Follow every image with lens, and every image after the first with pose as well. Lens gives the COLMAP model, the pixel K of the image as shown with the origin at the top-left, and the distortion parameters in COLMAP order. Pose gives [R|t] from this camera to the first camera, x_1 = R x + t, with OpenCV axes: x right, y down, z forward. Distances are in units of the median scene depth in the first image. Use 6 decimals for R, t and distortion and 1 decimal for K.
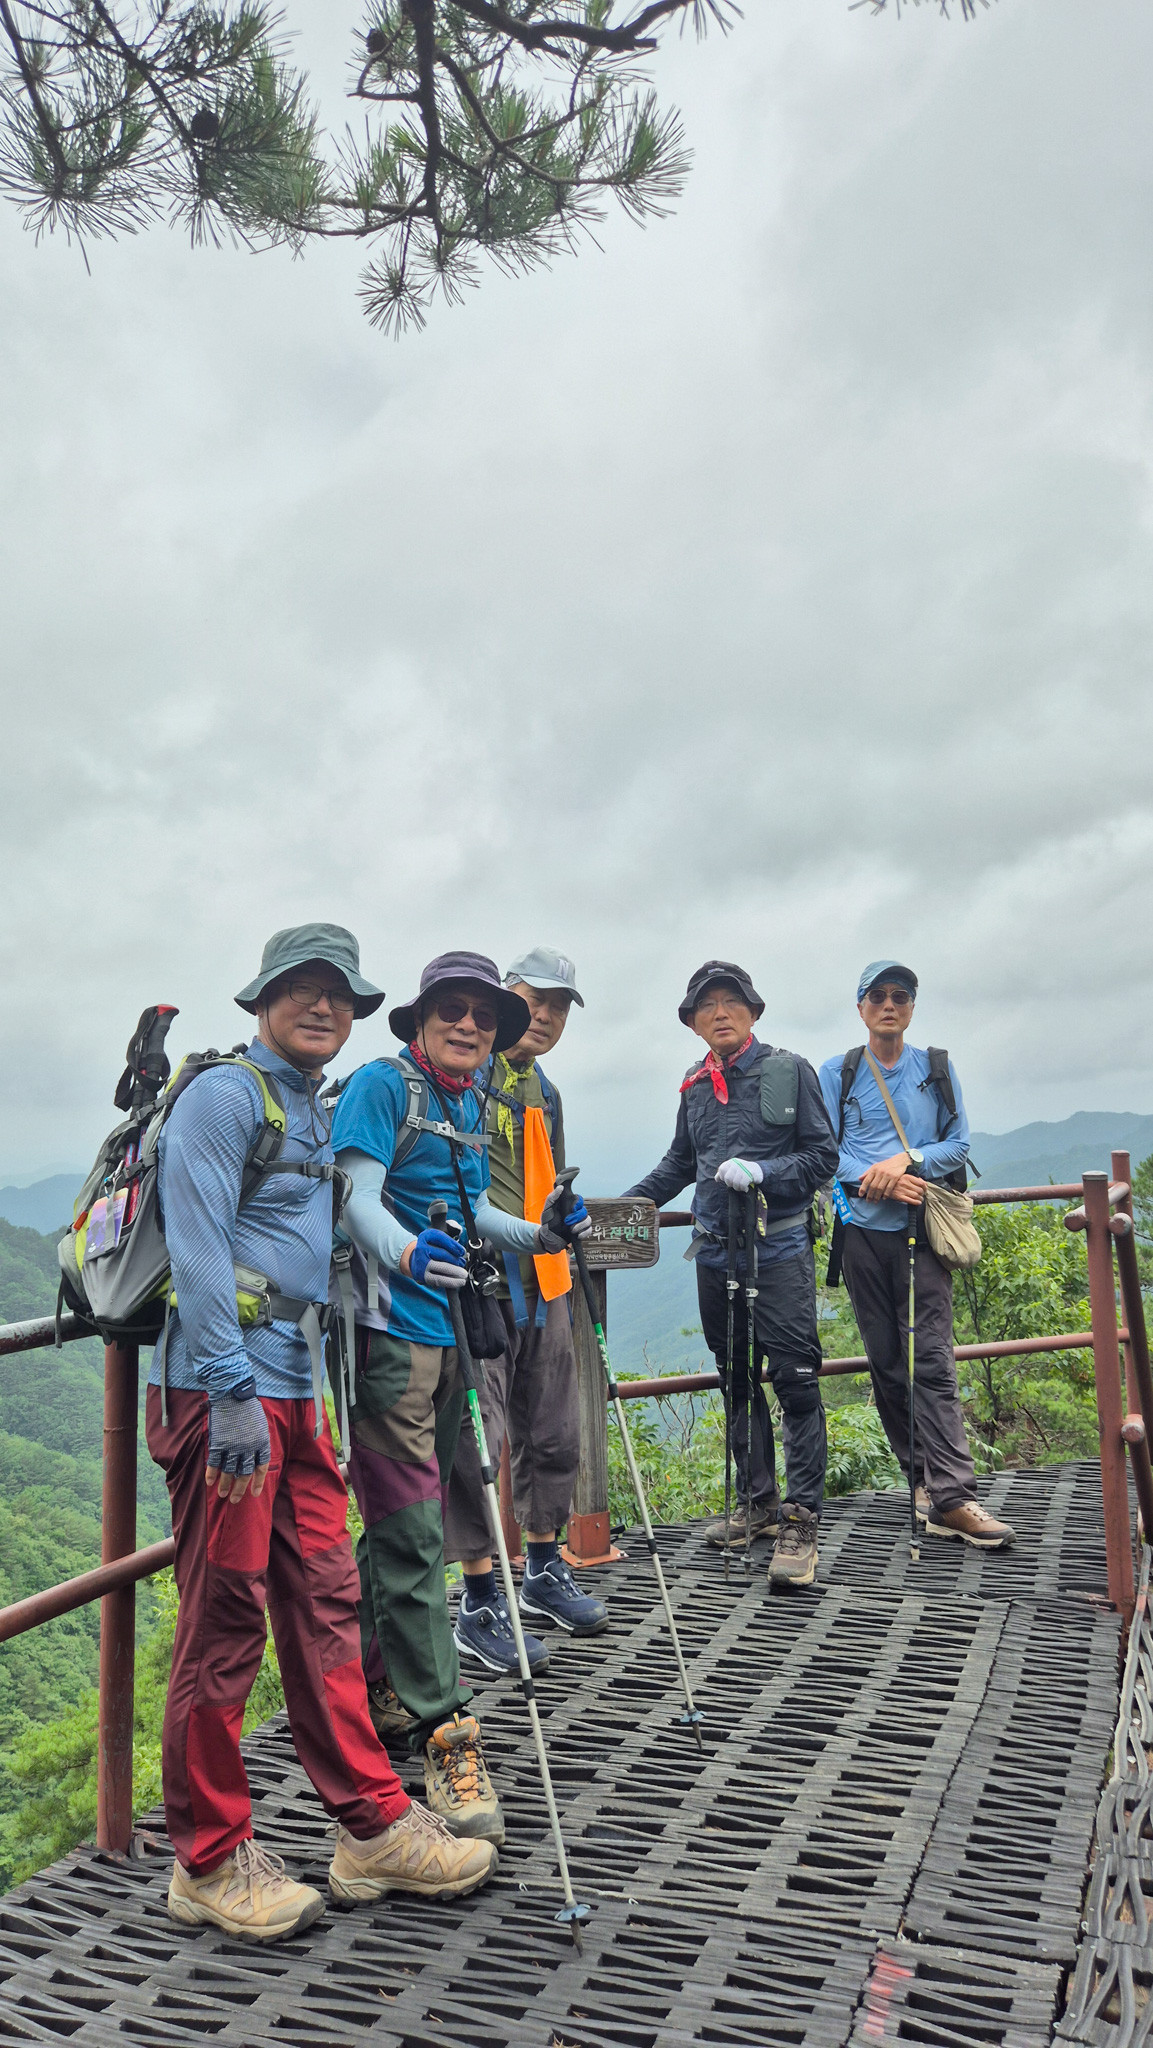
lens RADIAL K [[1377.3, 0, 591.7], [0, 1377.3, 1019.4], [0, 0, 1]] dist [0.081342, -0.065471]
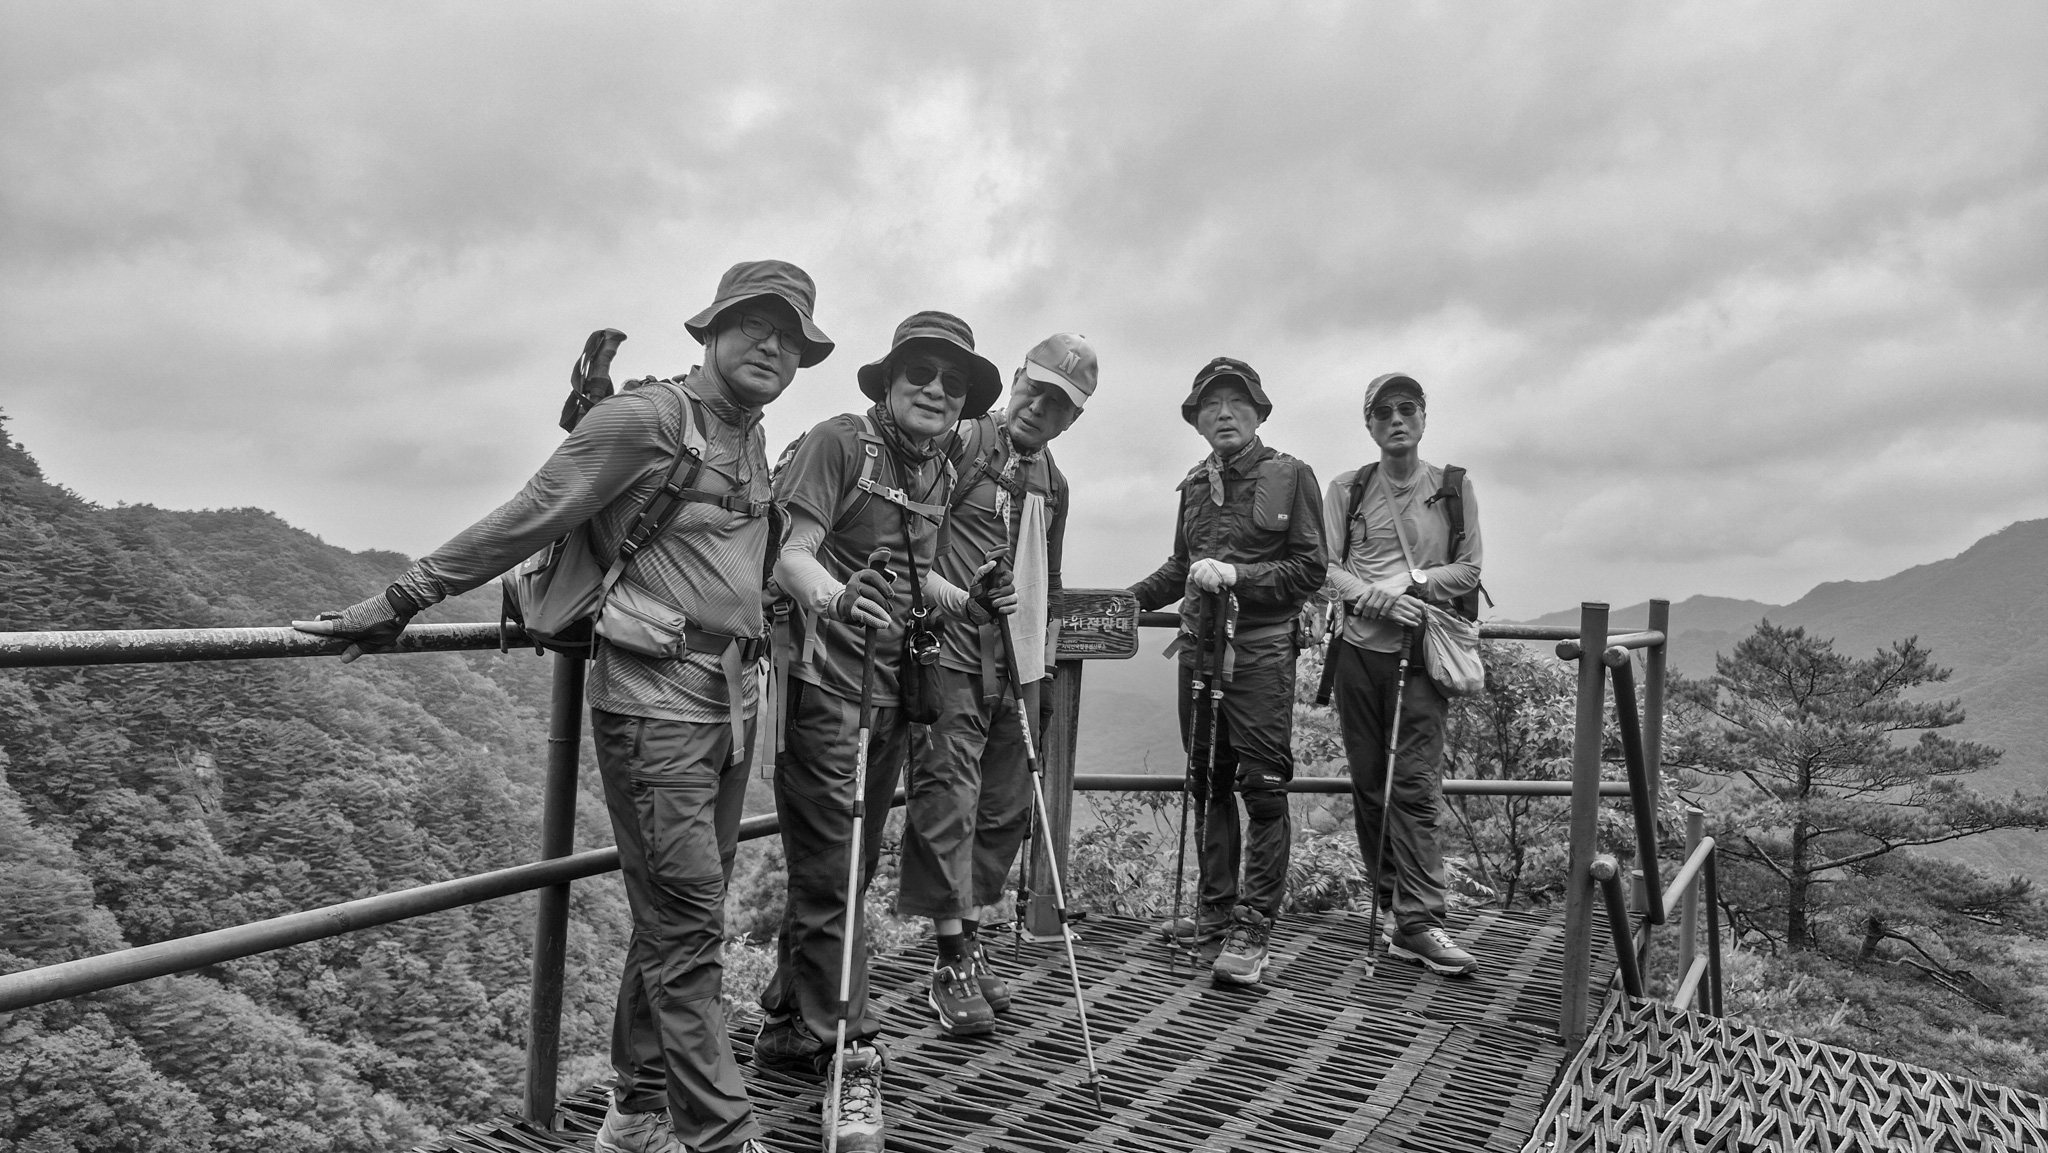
lens RADIAL K [[1377.3, 0, 1026.3], [0, 1377.3, 567.6], [0, 0, 1]] dist [0.081342, -0.065471]
pose [[0.988701, 0.084238, -0.123991, 0.093756], [-0.074923, 0.994137, 0.077968, 0.042541], [0.129832, -0.067798, 0.989215, 0.014301]]
